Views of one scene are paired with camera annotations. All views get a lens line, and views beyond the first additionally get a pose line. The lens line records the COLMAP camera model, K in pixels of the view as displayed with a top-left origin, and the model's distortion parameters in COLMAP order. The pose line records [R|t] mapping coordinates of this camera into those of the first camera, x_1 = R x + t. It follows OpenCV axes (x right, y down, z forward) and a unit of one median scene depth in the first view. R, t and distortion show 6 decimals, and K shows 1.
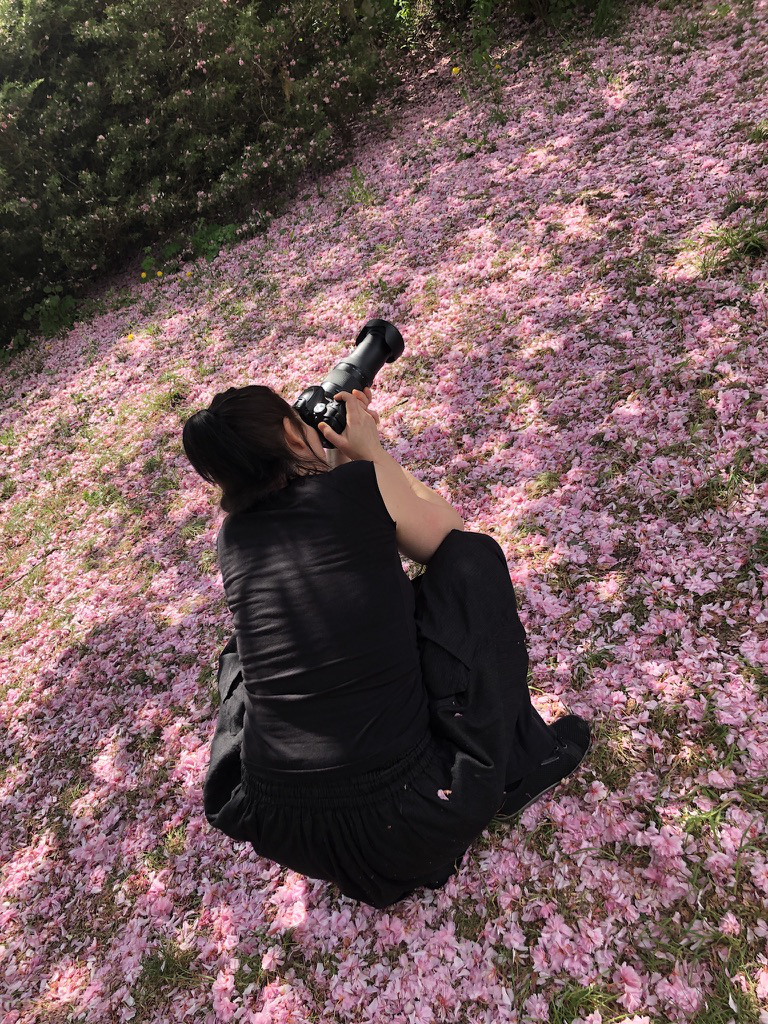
lens RADIAL K [[835.1, 0, 404.2], [0, 835.1, 511.8], [0, 0, 1]] dist [0.051210, -0.087806]
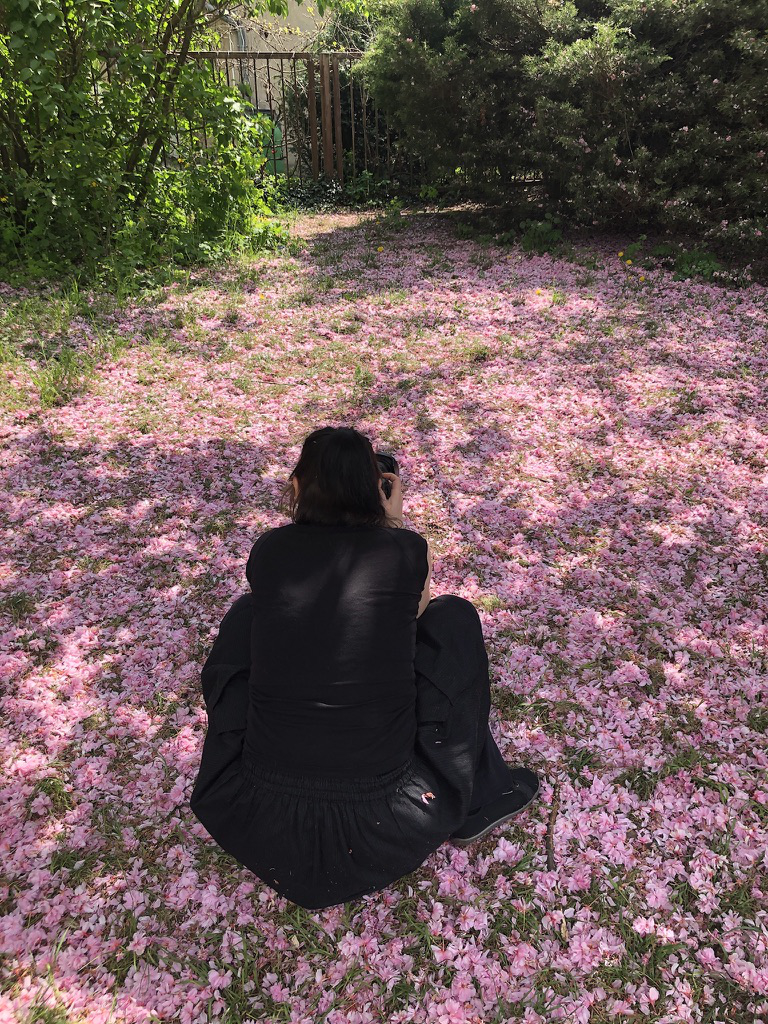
lens RADIAL K [[835.1, 0, 404.2], [0, 835.1, 511.8], [0, 0, 1]] dist [0.051210, -0.087806]
pose [[0.590286, 0.695473, -0.409731, 0.386194], [-0.659853, 0.708118, 0.251322, -0.268356], [0.464926, 0.122010, 0.876902, -0.059981]]
